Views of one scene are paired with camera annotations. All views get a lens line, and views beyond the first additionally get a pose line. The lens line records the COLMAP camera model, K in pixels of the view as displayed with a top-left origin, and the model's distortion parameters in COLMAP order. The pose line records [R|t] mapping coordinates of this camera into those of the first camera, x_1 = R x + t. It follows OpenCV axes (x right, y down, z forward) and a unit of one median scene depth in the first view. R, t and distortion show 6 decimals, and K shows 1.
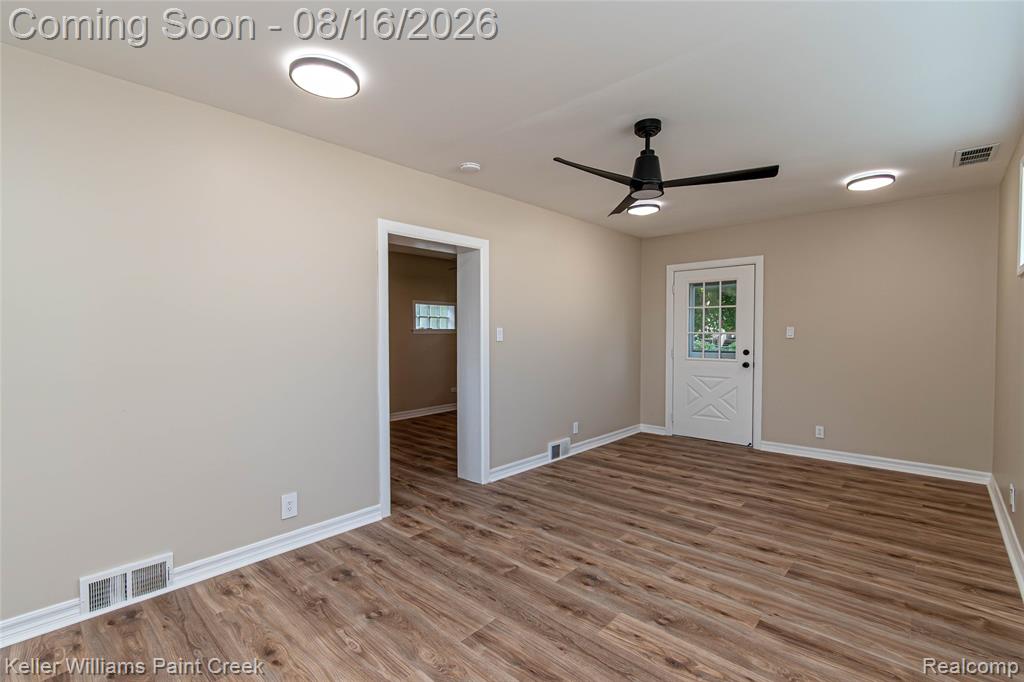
lens RADIAL K [[456.6, 0, 495.9], [0, 456.6, 340.6], [0, 0, 1]] dist [0.001987, -0.001018]
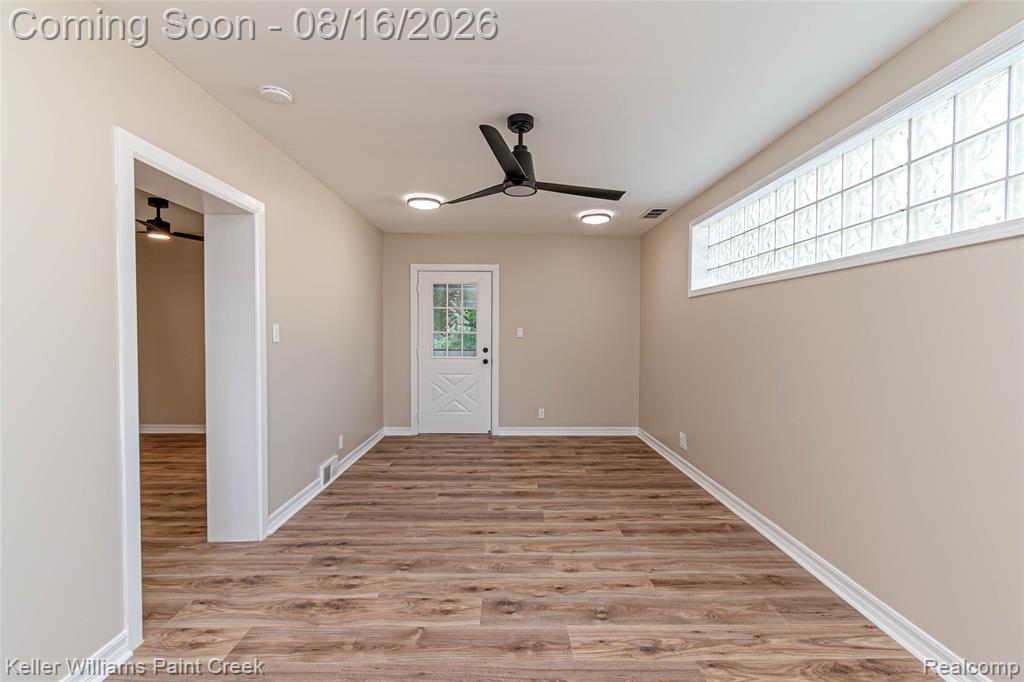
lens RADIAL K [[456.6, 0, 514.2], [0, 456.6, 342.7], [0, 0, 1]] dist [0.001987, -0.001018]
pose [[0.718106, -0.009800, 0.695865, -0.292949], [0.004602, 0.999946, 0.009333, -0.003776], [-0.695919, -0.003500, 0.718112, 0.247930]]
